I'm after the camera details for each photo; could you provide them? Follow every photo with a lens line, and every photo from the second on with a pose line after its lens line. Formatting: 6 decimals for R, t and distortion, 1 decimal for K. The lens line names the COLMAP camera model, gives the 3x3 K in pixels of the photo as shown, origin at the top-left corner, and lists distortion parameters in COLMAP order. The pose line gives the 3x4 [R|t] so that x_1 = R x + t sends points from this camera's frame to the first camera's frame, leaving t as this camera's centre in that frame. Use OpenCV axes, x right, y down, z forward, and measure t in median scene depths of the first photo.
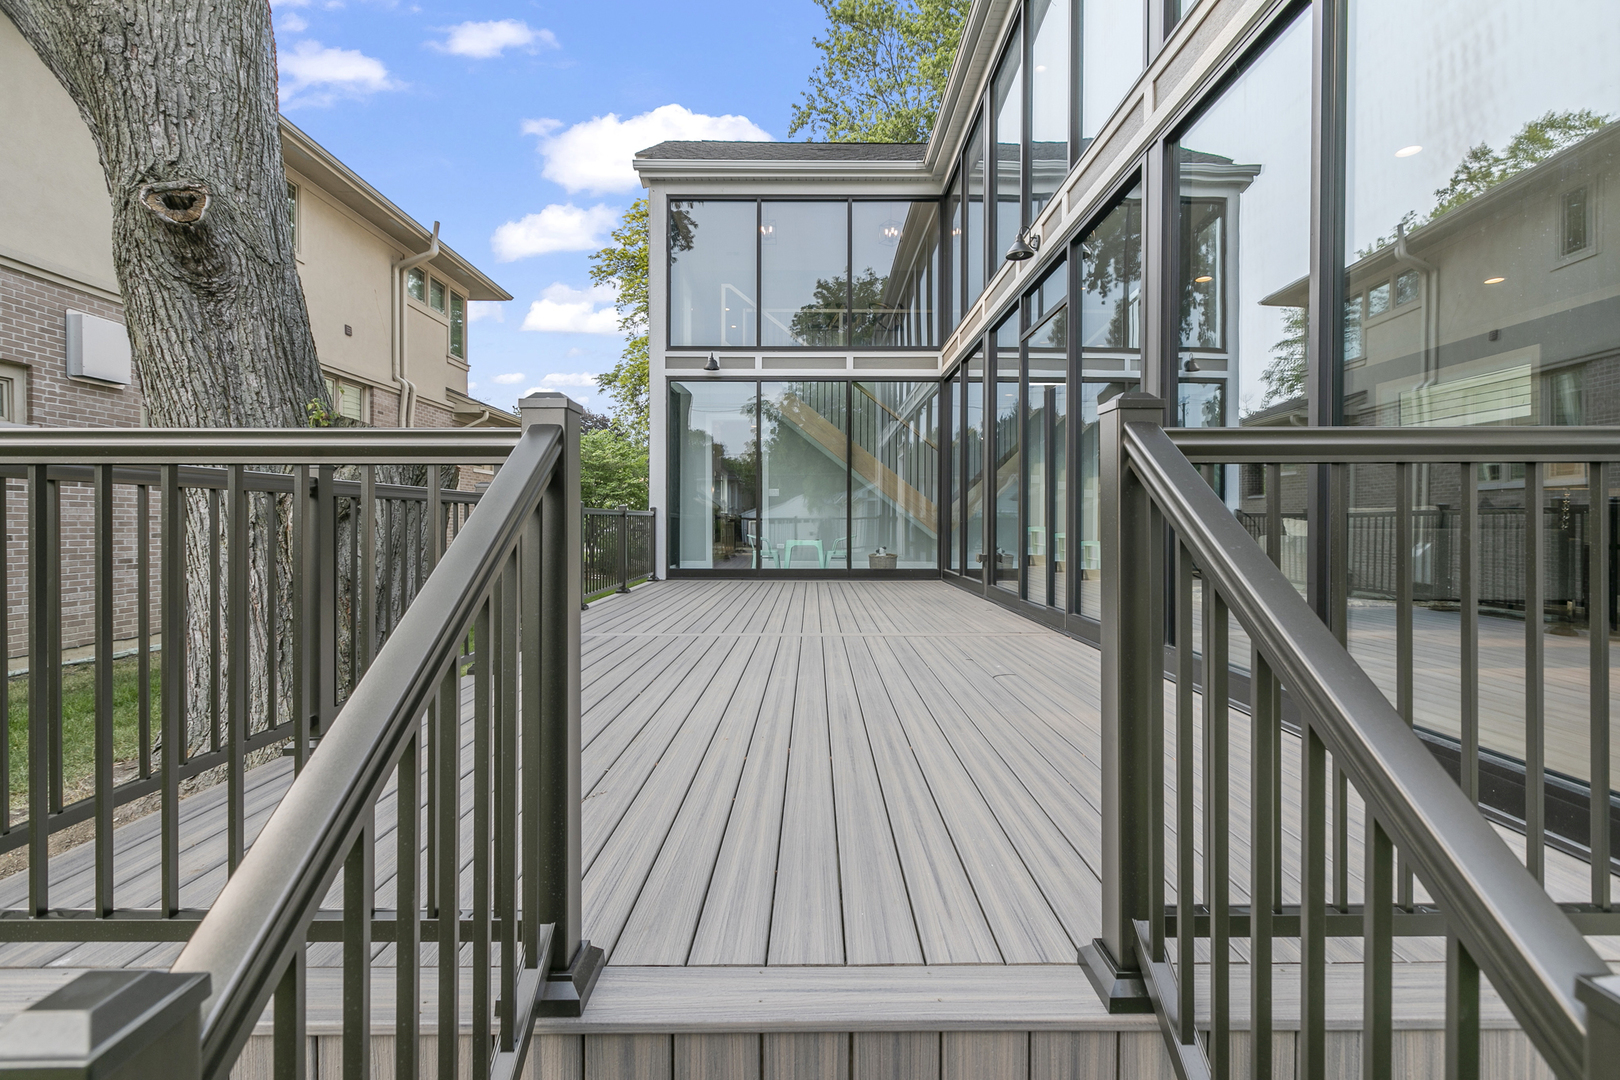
lens RADIAL K [[725.9, 0, 805.2], [0, 725.9, 523.9], [0, 0, 1]] dist [-0.001808, 0.000220]
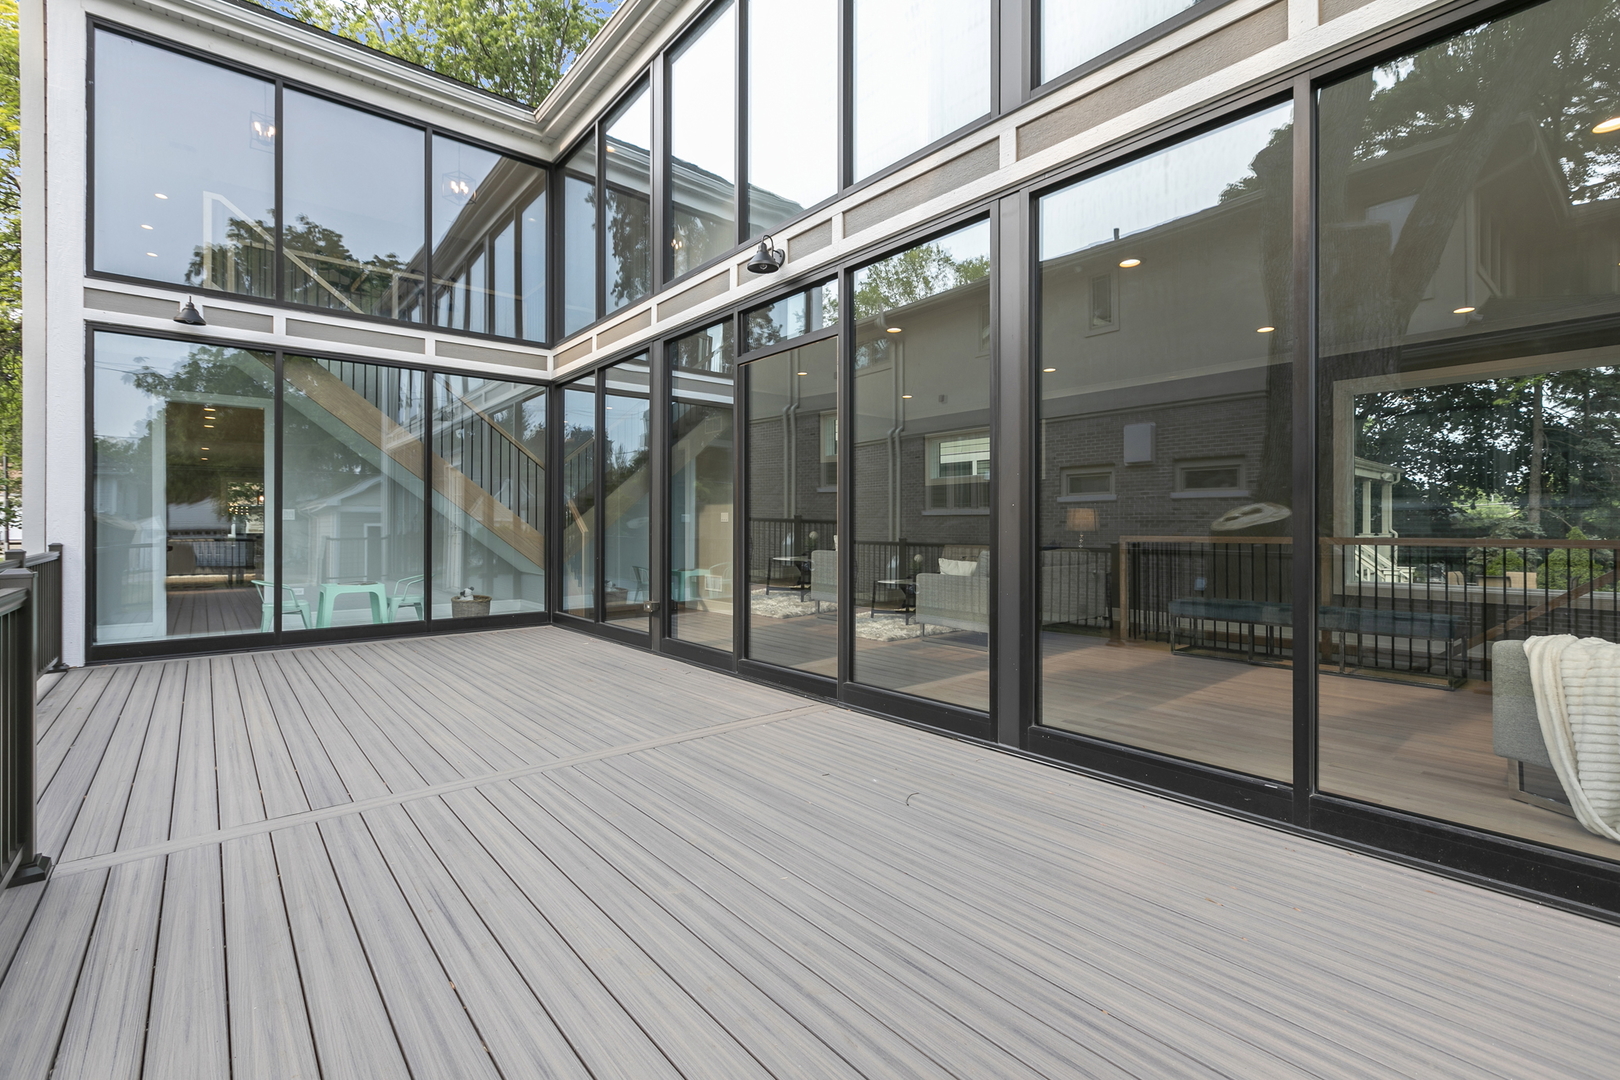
lens RADIAL K [[725.9, 0, 819.5], [0, 725.9, 526.0], [0, 0, 1]] dist [-0.001808, 0.000220]
pose [[0.762075, -0.001085, 0.647487, -0.117437], [0.003345, 0.999992, -0.002260, -0.032997], [-0.647480, 0.003888, 0.762073, 0.165831]]
